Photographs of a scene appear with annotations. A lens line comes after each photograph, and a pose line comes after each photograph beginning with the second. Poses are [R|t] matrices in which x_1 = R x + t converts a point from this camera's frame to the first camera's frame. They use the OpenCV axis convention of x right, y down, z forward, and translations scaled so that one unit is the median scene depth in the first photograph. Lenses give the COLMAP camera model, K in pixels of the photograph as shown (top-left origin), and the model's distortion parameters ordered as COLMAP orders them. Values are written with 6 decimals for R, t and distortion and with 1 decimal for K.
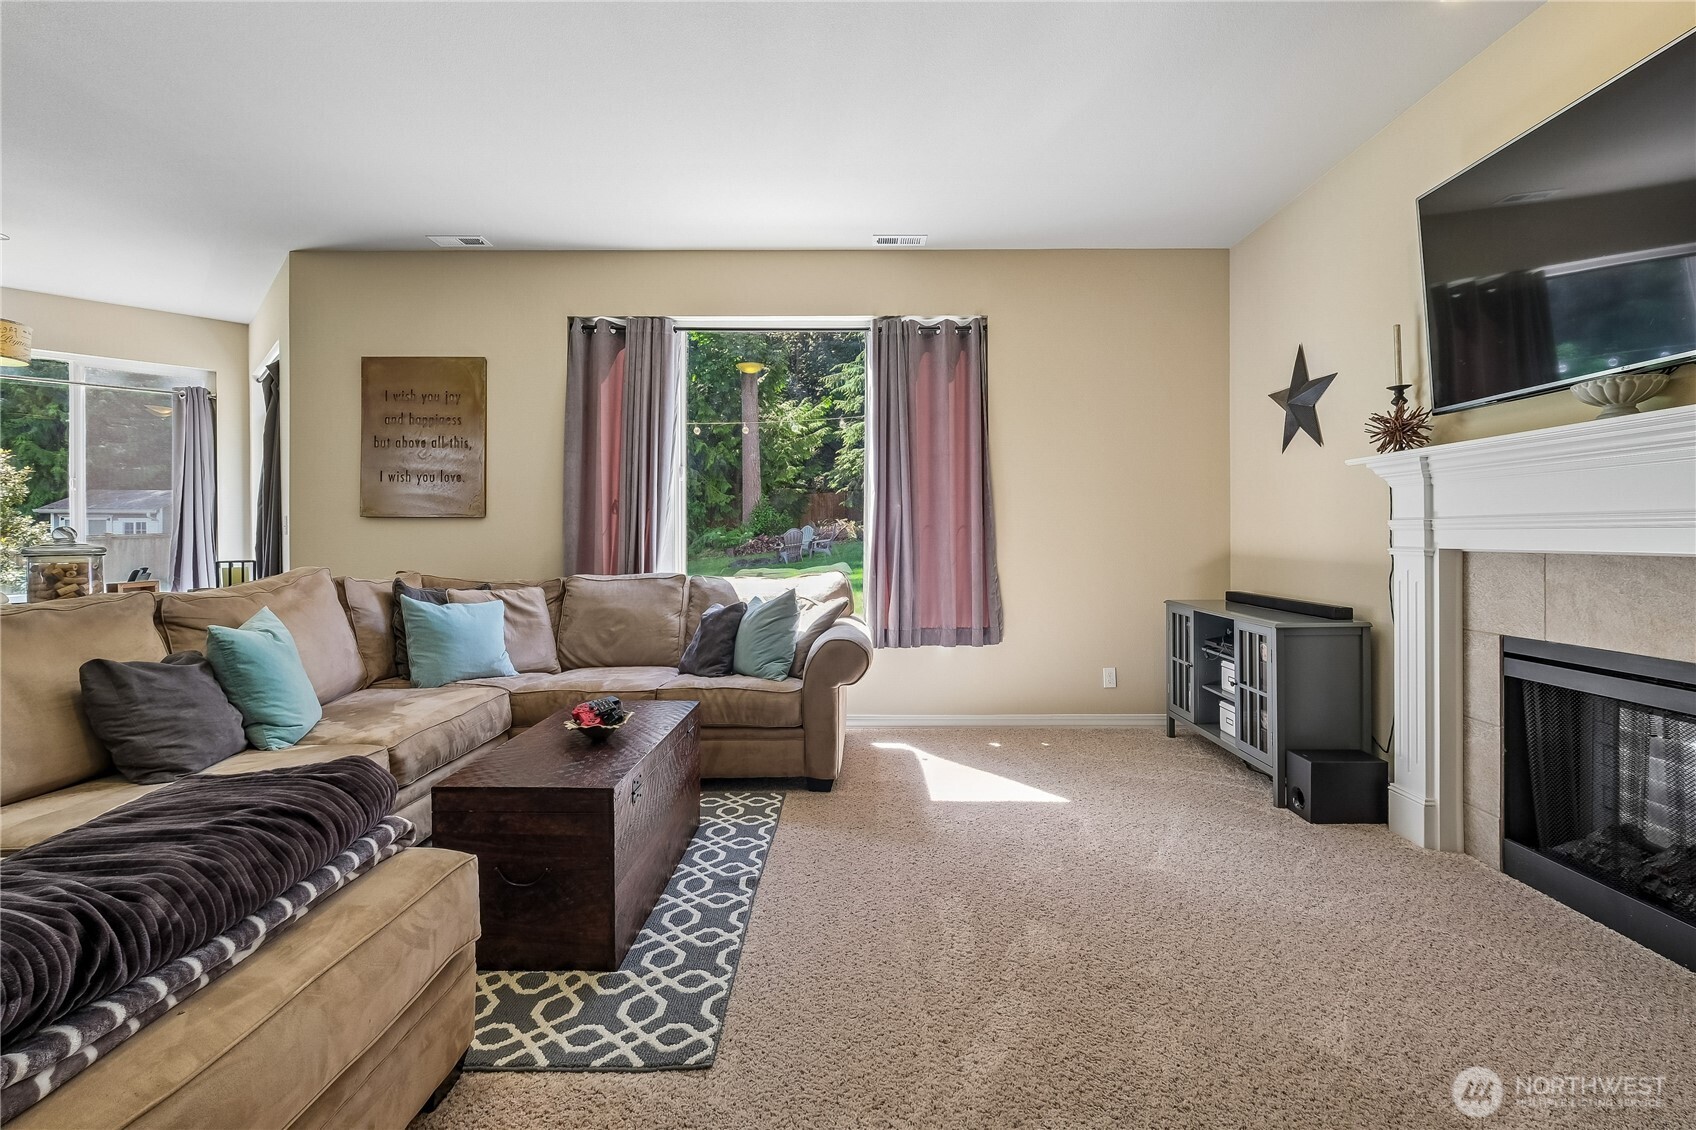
lens RADIAL K [[732.9, 0, 847.5], [0, 732.9, 536.0], [0, 0, 1]] dist [-0.001738, -0.009013]
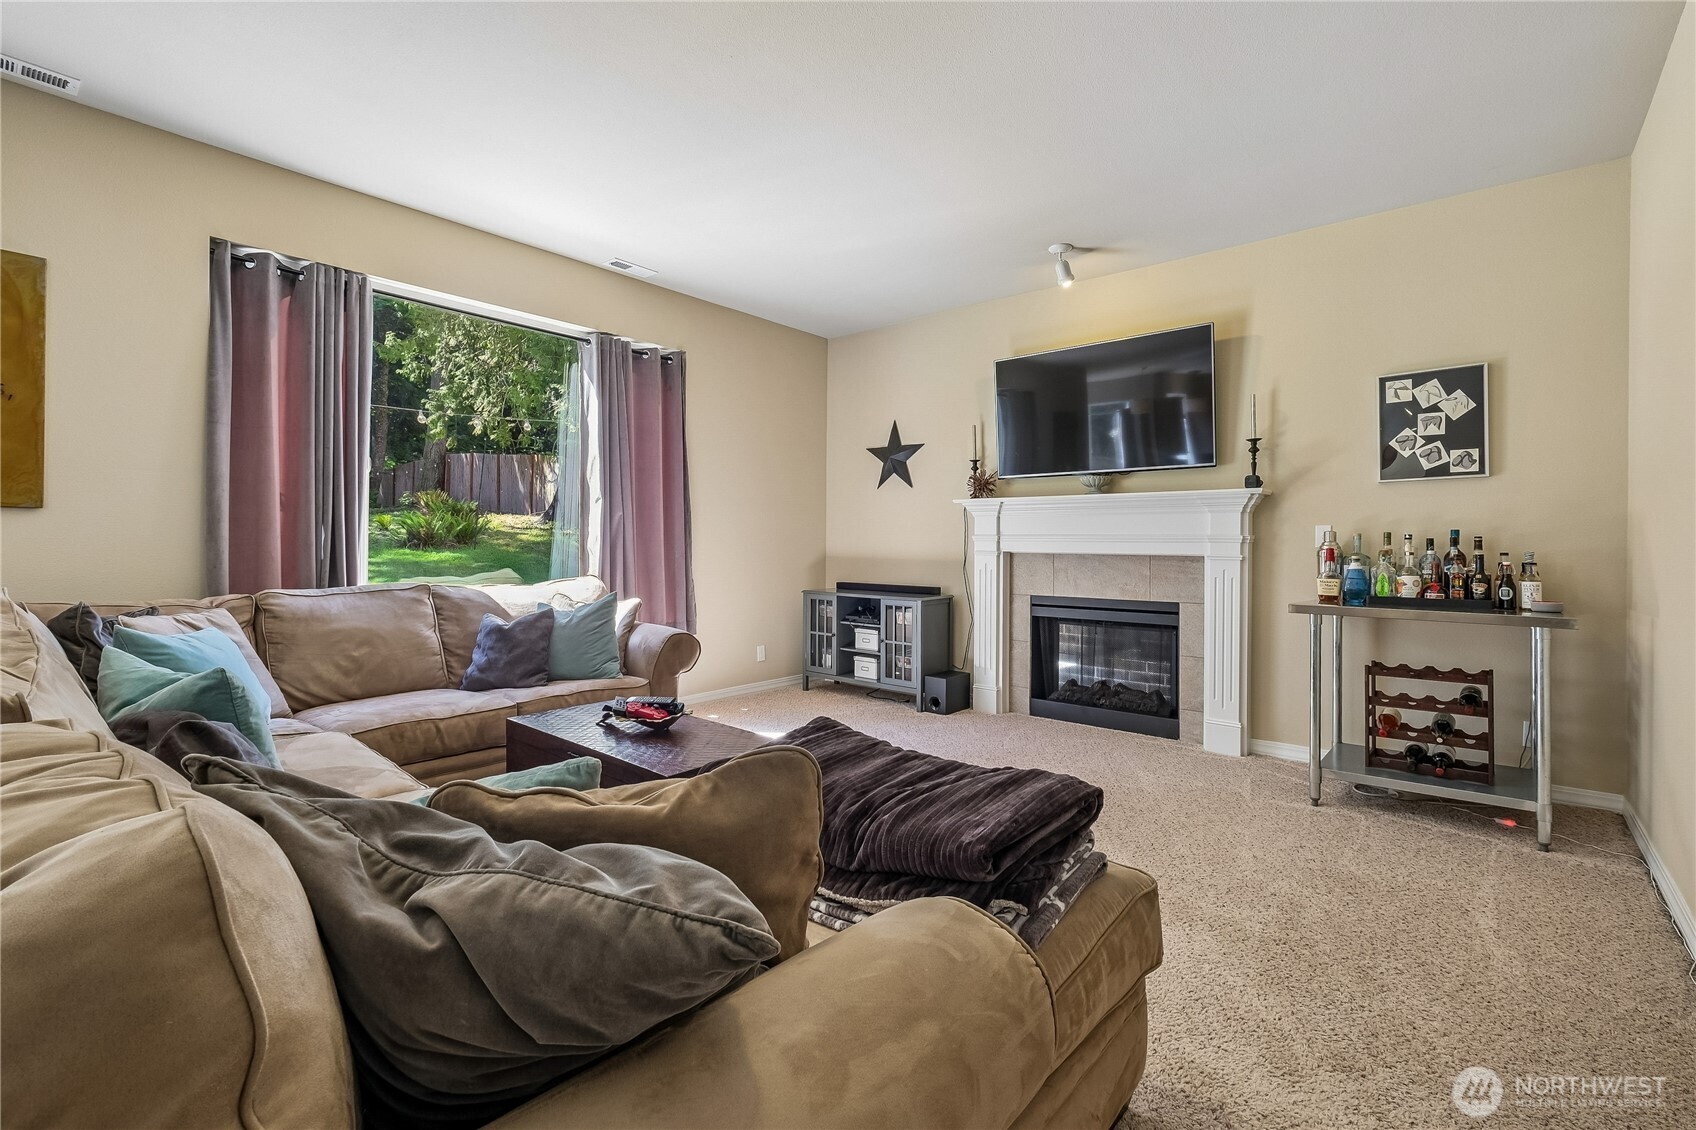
lens RADIAL K [[749.7, 0, 850.6], [0, 749.7, 546.3], [0, 0, 1]] dist [-0.004014, -0.000462]
pose [[0.645266, 0.002487, 0.763954, -0.655447], [-0.007705, 0.999965, 0.003253, 0.000413], [-0.763919, -0.007985, 0.645262, 0.043305]]
